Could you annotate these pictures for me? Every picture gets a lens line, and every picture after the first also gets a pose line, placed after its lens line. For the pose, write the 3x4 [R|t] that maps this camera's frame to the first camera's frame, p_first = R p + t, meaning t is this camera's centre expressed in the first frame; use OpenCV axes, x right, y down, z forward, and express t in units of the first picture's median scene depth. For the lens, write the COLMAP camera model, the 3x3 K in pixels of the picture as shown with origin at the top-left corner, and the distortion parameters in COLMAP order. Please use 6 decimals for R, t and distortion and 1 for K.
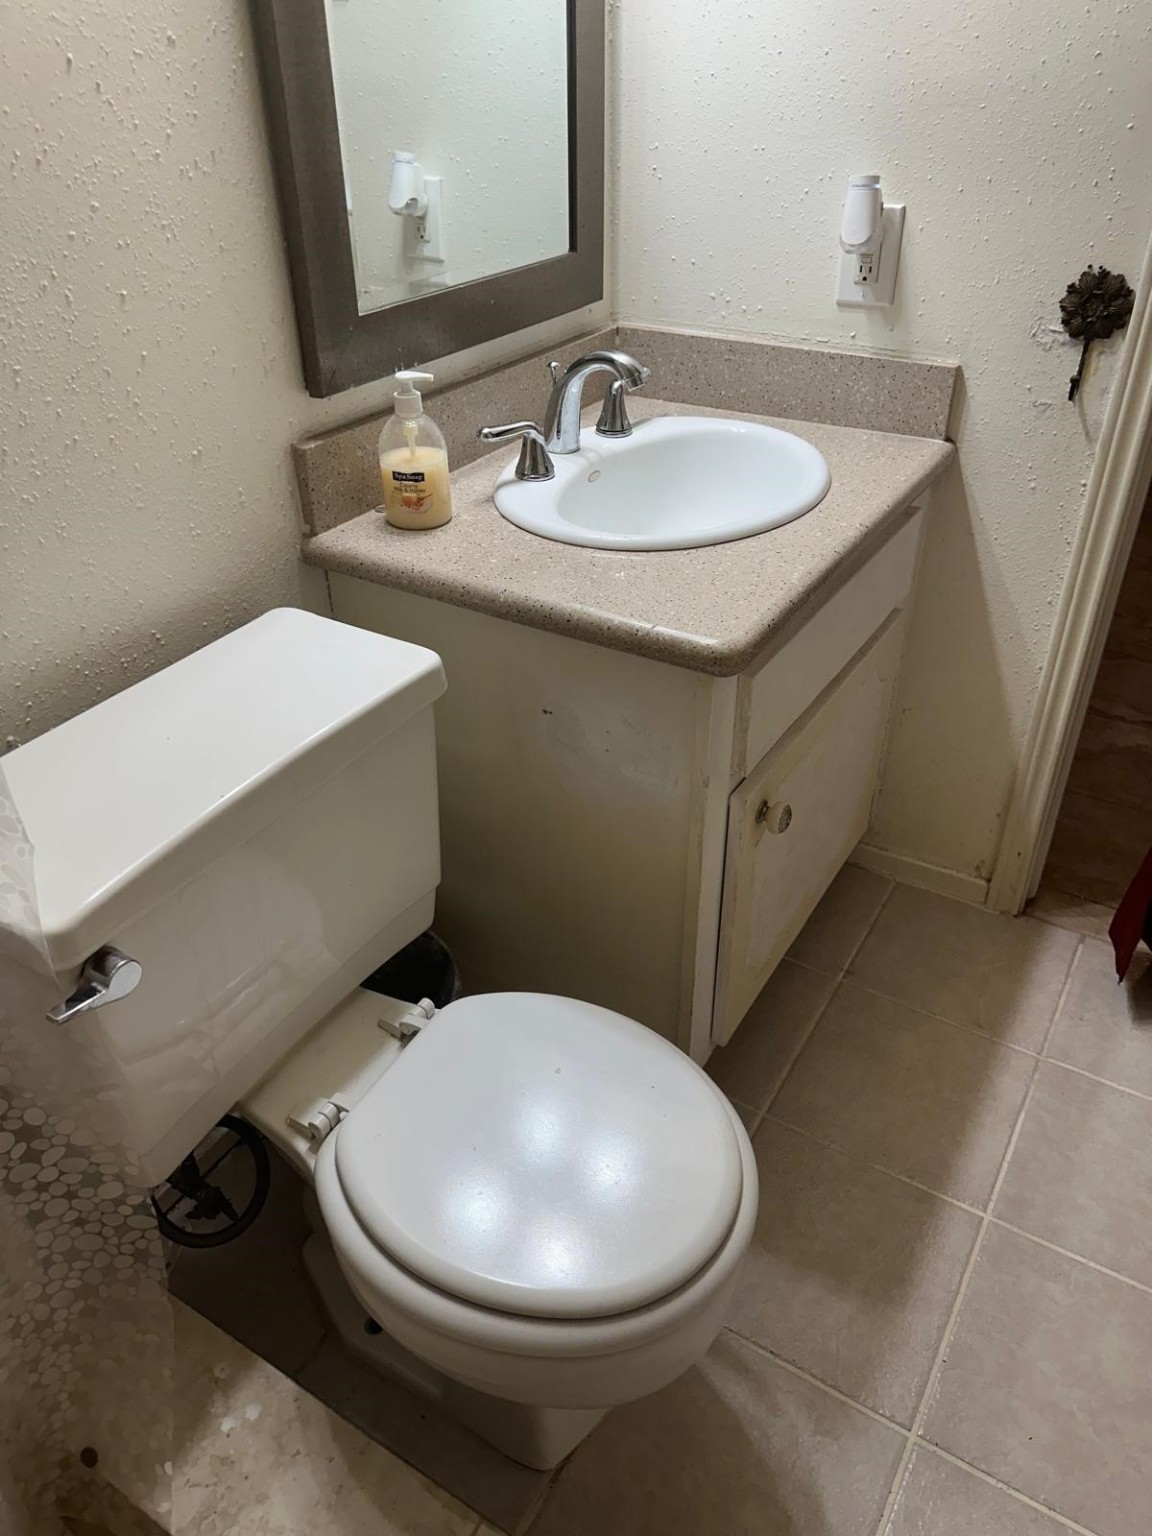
lens RADIAL K [[1085.5, 0, 578.3], [0, 1085.5, 765.0], [0, 0, 1]] dist [0.093471, -0.111341]
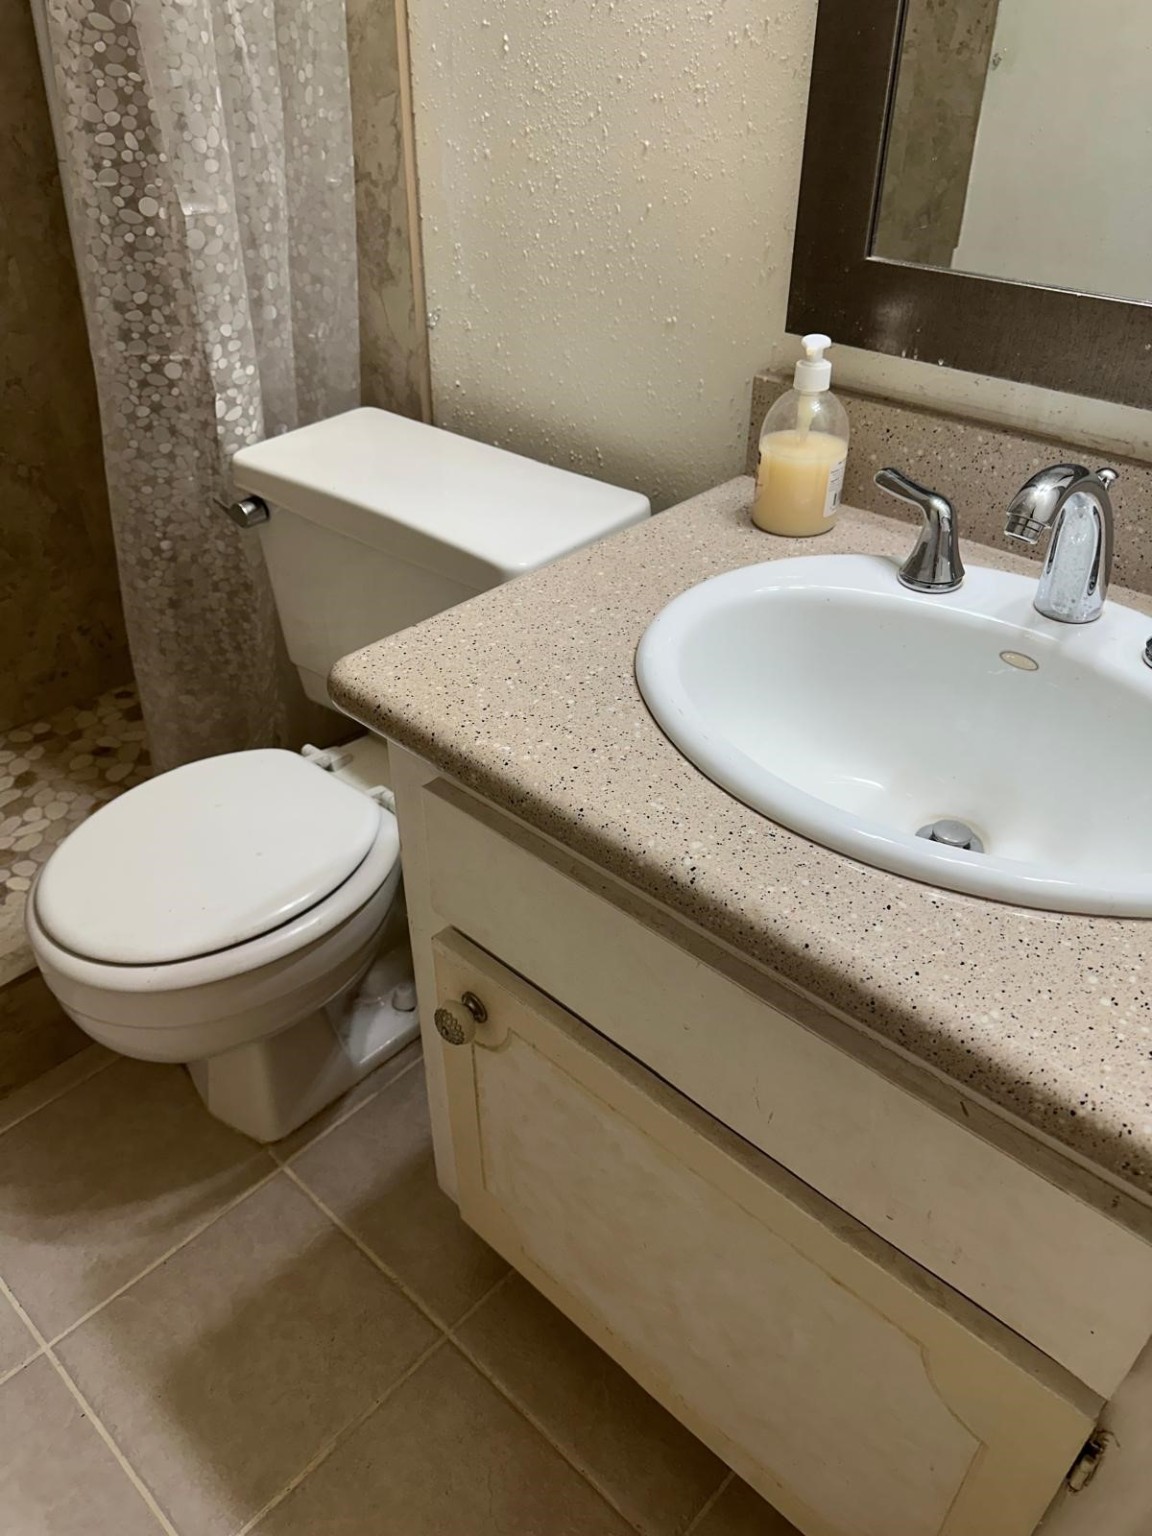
lens RADIAL K [[1106.4, 0, 568.0], [0, 1106.4, 762.7], [0, 0, 1]] dist [-0.004524, -0.001608]
pose [[-0.198340, 0.577382, -0.792017, 0.689739], [-0.537614, 0.611575, 0.580471, -0.548620], [0.819532, 0.540930, 0.189109, 0.906553]]
